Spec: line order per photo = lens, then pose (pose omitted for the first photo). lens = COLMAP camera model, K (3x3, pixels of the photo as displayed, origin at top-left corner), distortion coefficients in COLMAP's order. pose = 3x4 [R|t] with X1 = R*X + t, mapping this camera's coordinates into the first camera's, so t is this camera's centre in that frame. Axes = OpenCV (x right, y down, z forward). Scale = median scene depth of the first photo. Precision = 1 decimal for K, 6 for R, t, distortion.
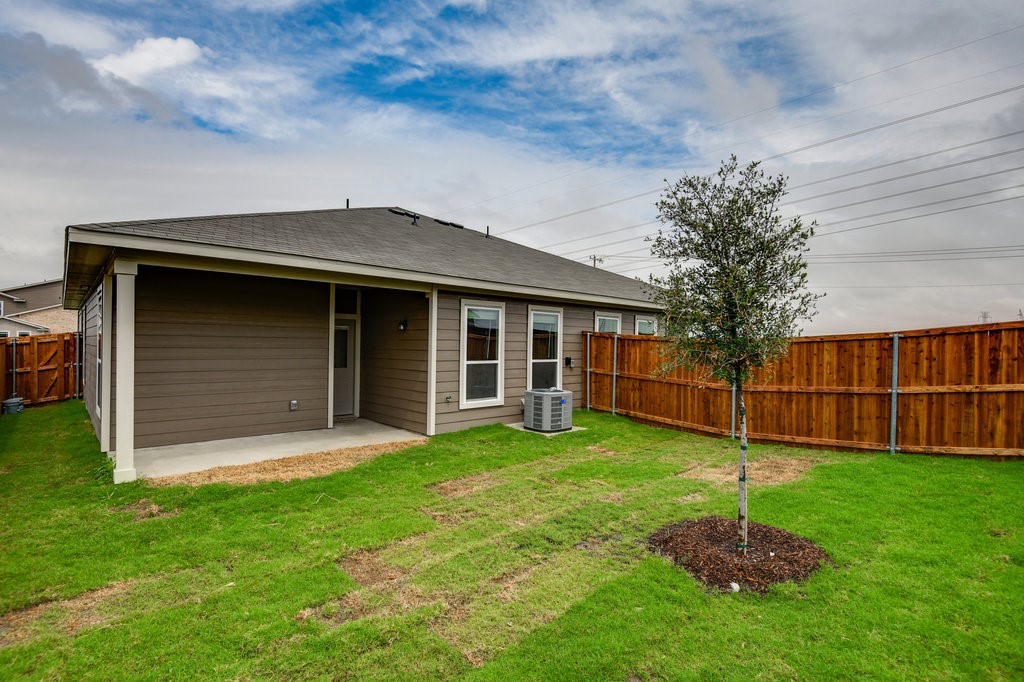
lens RADIAL K [[509.6, 0, 512.0], [0, 509.6, 341.0], [0, 0, 1]] dist [-0.000693, -0.000063]
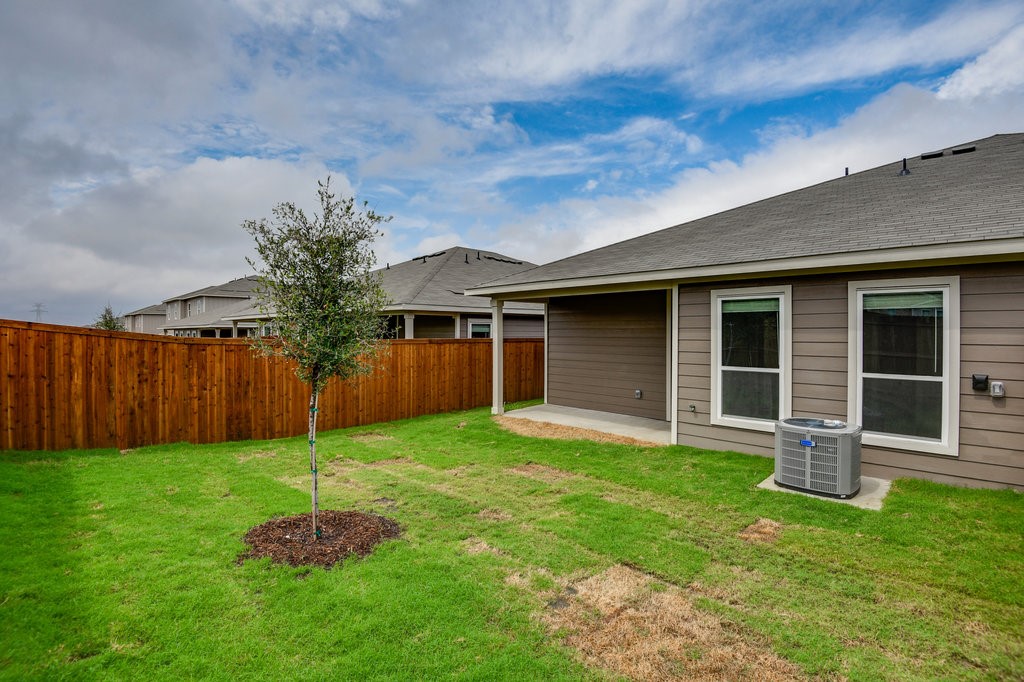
lens RADIAL K [[468.7, 0, 508.1], [0, 468.7, 339.7], [0, 0, 1]] dist [0.003439, -0.014575]
pose [[-0.002575, -0.012932, -0.999913, 0.644696], [-0.010741, 0.999859, -0.012904, 0.010524], [0.999939, 0.010707, -0.002714, 0.651964]]
